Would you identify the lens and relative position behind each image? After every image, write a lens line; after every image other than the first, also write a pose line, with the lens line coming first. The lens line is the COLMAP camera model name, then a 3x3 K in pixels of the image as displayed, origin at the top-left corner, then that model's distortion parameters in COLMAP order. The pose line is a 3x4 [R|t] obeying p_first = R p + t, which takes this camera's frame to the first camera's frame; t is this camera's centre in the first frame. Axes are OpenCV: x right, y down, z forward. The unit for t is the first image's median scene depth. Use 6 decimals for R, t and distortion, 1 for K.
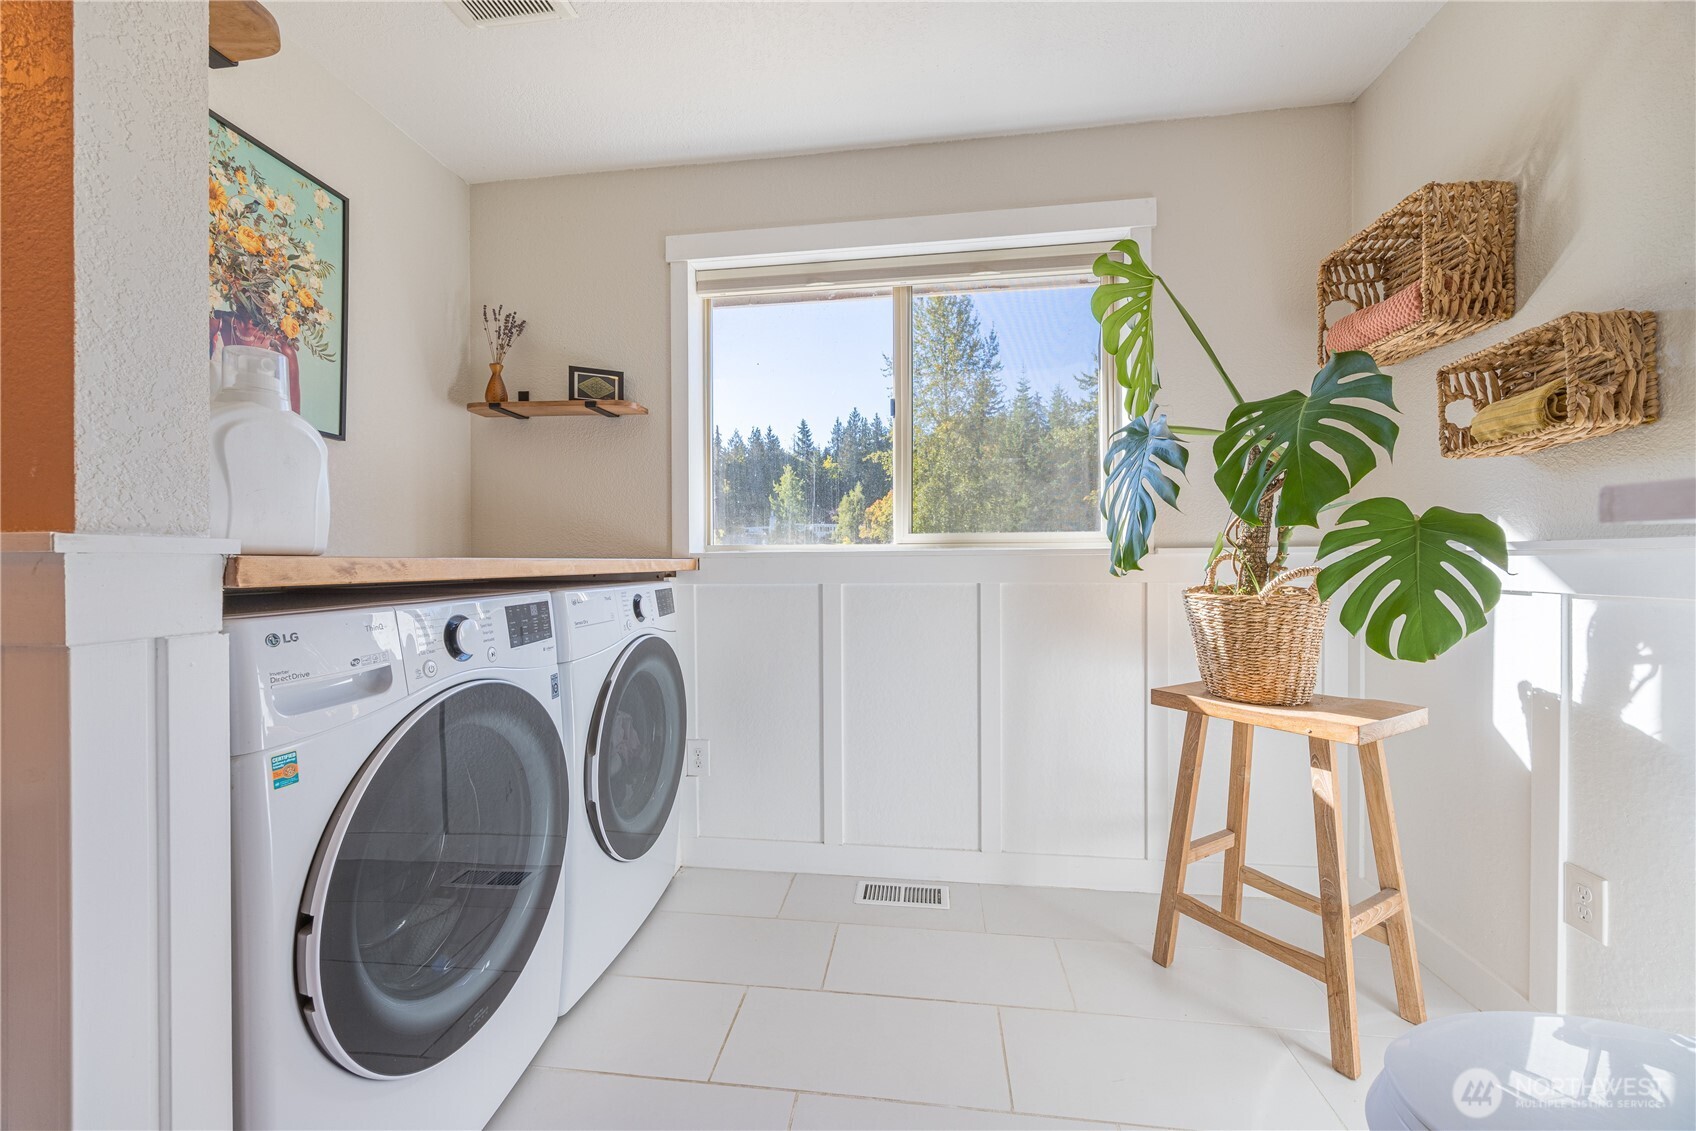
lens RADIAL K [[646.1, 0, 852.7], [0, 646.1, 566.8], [0, 0, 1]] dist [-0.000389, 0.000041]
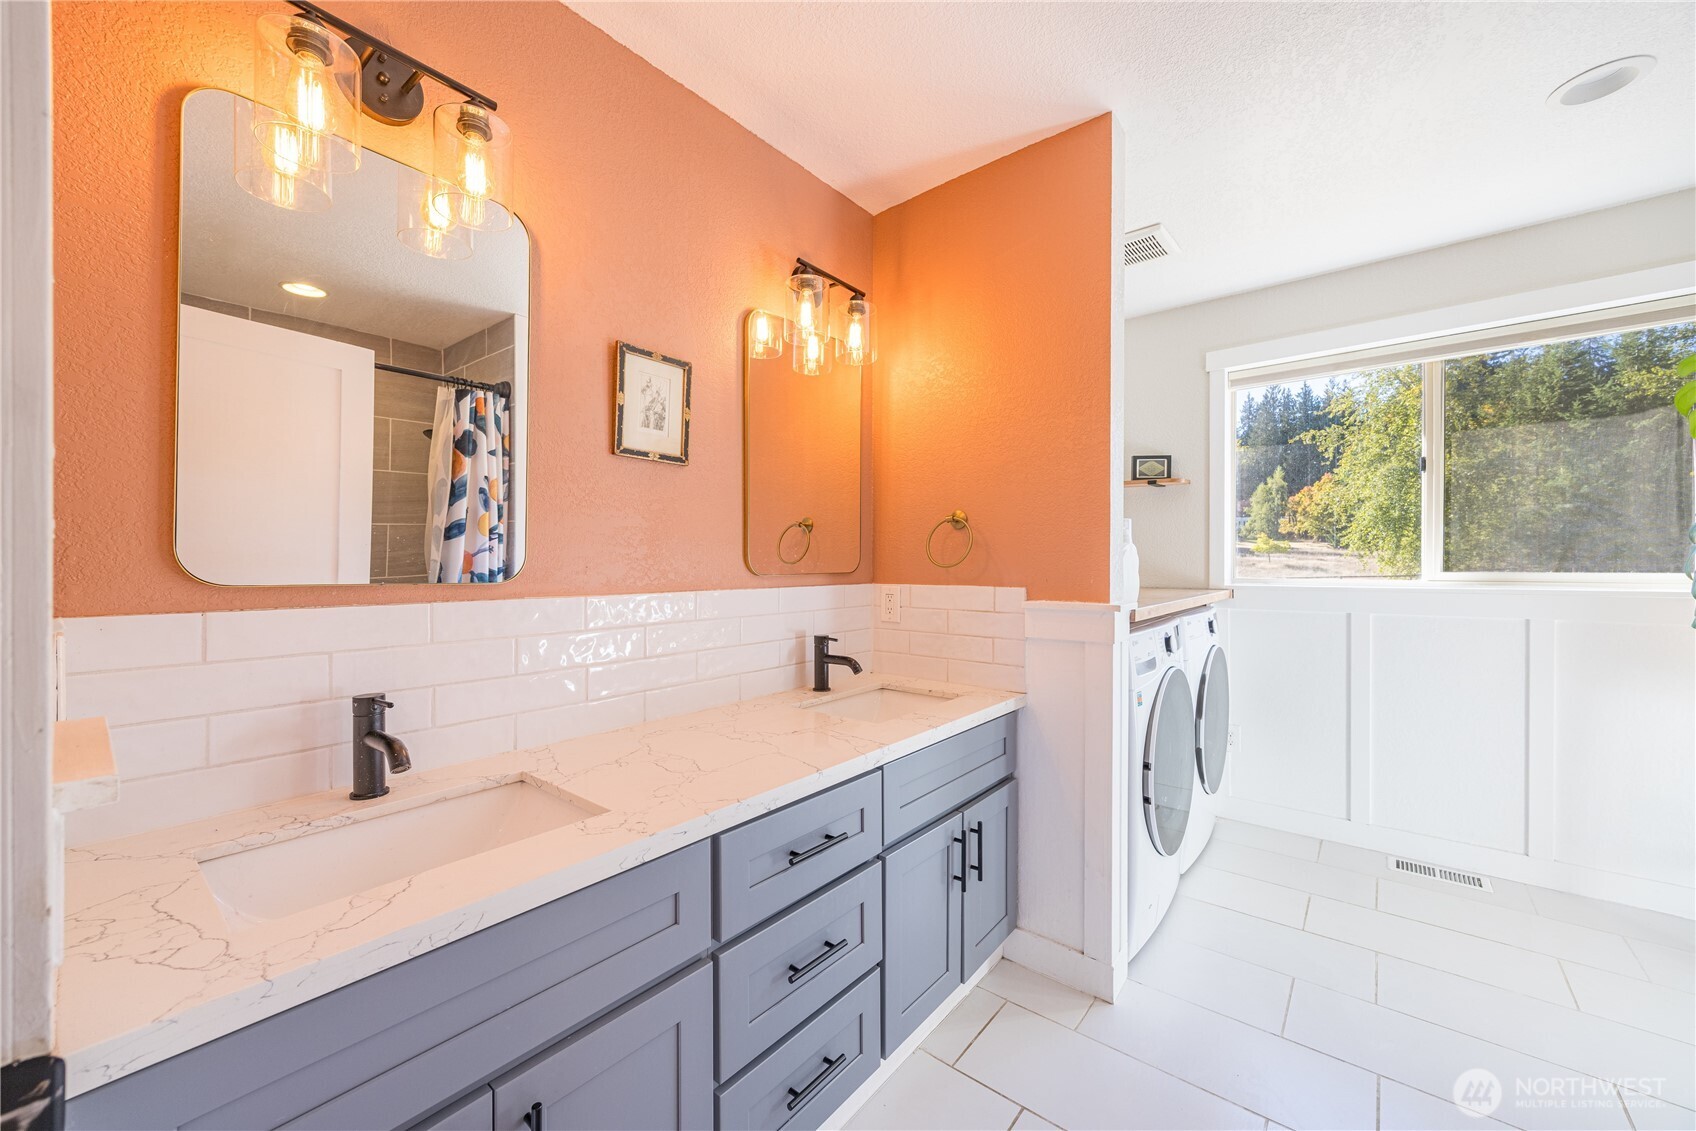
lens RADIAL K [[648.0, 0, 850.7], [0, 648.0, 568.6], [0, 0, 1]] dist [-0.001875, -0.000015]
pose [[0.841060, 0.006464, -0.540903, -0.178159], [-0.004092, 0.999976, 0.005587, -0.061134], [0.540926, -0.002486, 0.841067, -0.556968]]
